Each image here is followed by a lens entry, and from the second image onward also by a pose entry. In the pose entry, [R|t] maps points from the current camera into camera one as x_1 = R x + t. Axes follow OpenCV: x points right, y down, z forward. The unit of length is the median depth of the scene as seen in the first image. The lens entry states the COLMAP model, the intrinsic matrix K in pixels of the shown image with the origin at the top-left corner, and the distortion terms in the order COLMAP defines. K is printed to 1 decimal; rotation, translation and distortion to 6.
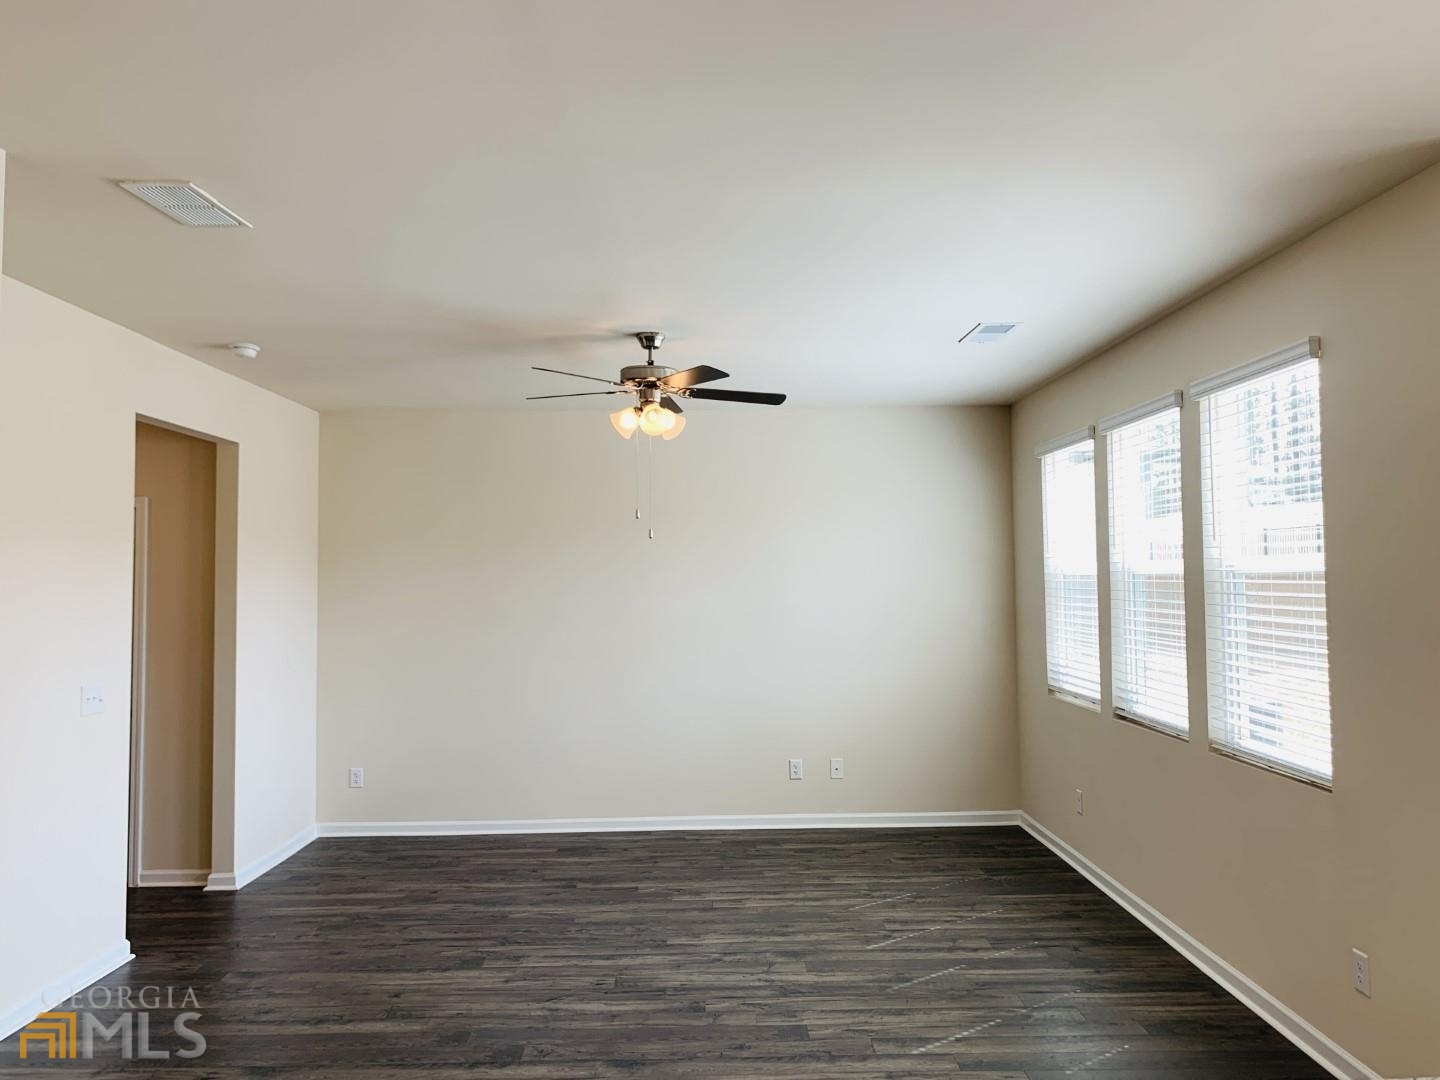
lens RADIAL K [[1104.4, 0, 717.7], [0, 1104.4, 509.9], [0, 0, 1]] dist [0.061218, -0.089074]
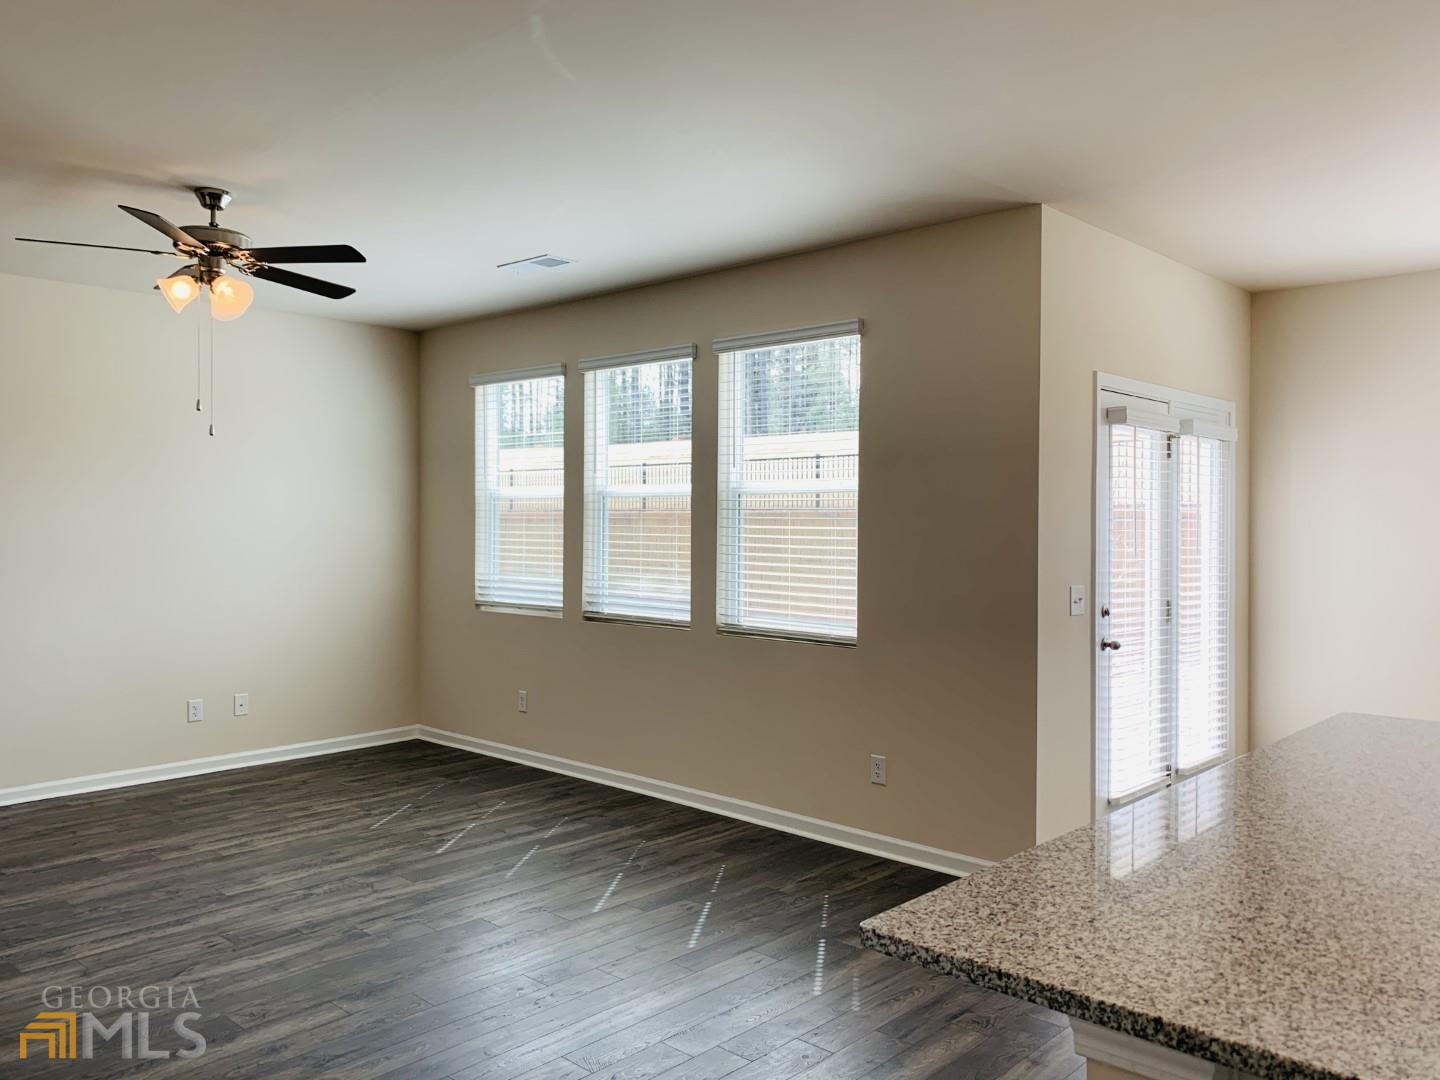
lens RADIAL K [[1113.9, 0, 720.0], [0, 1113.9, 506.9], [0, 0, 1]] dist [0.001186, 0.015039]
pose [[0.688956, 0.027206, 0.724293, -0.423794], [-0.059632, 0.998035, 0.019234, 0.043735], [-0.722346, -0.056442, 0.689224, 0.130022]]
